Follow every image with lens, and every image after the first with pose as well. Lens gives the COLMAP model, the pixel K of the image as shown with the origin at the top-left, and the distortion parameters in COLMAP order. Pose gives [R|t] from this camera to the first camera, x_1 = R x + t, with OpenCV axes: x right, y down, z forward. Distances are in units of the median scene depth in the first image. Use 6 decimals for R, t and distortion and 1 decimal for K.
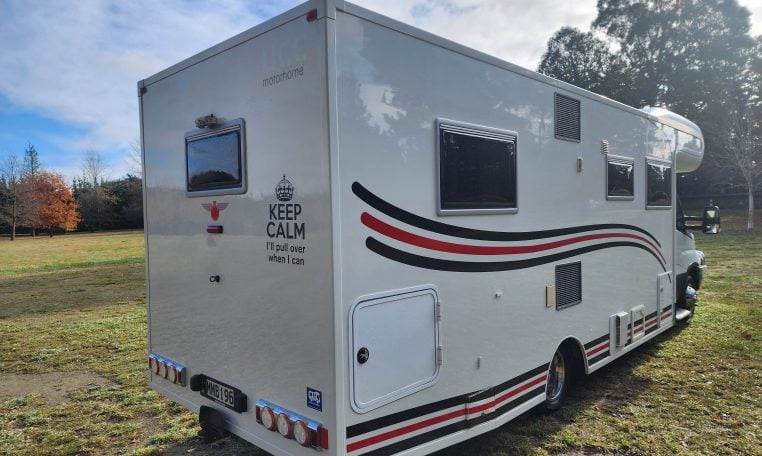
lens RADIAL K [[494.5, 0, 356.3], [0, 494.5, 227.7], [0, 0, 1]] dist [0.067109, -0.001529]
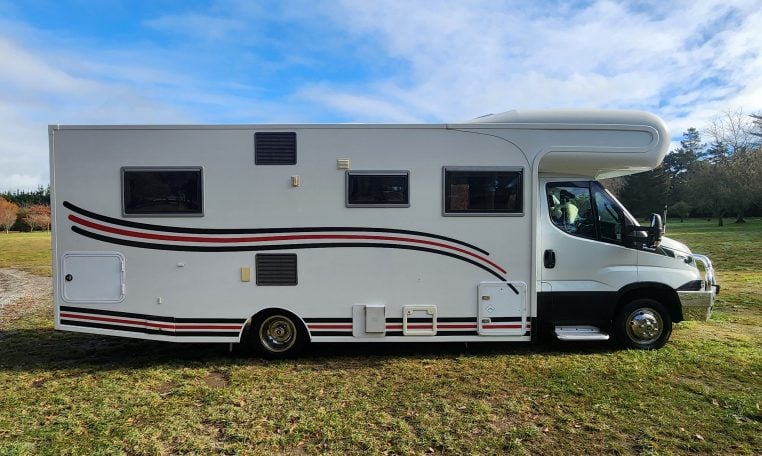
lens RADIAL K [[484.7, 0, 381.8], [0, 484.7, 250.6], [0, 0, 1]] dist [-0.003635, -0.001641]
pose [[0.724845, 0.051276, -0.687001, 1.863076], [-0.032613, 0.998662, 0.040128, -0.001444], [0.688140, -0.006682, 0.725547, 0.278634]]
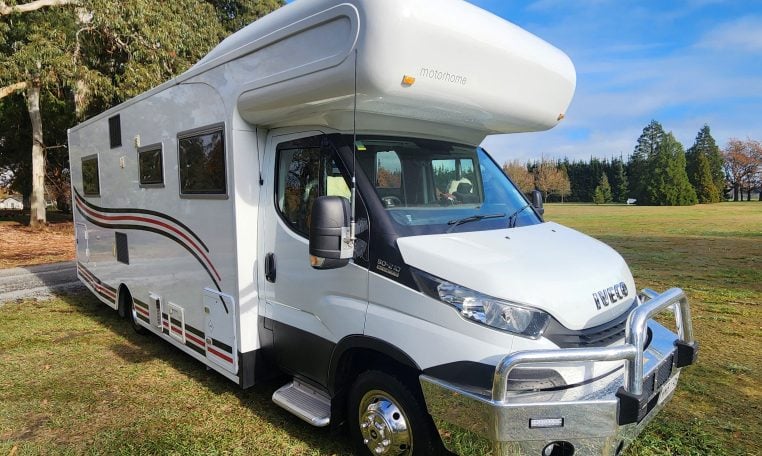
lens RADIAL K [[484.7, 0, 381.8], [0, 484.7, 250.6], [0, 0, 1]] dist [-0.003635, -0.001641]
pose [[-0.025376, 0.119872, -0.992465, 2.167086], [-0.048226, 0.991482, 0.120986, -0.100338], [0.998514, 0.050933, -0.019379, 2.139252]]
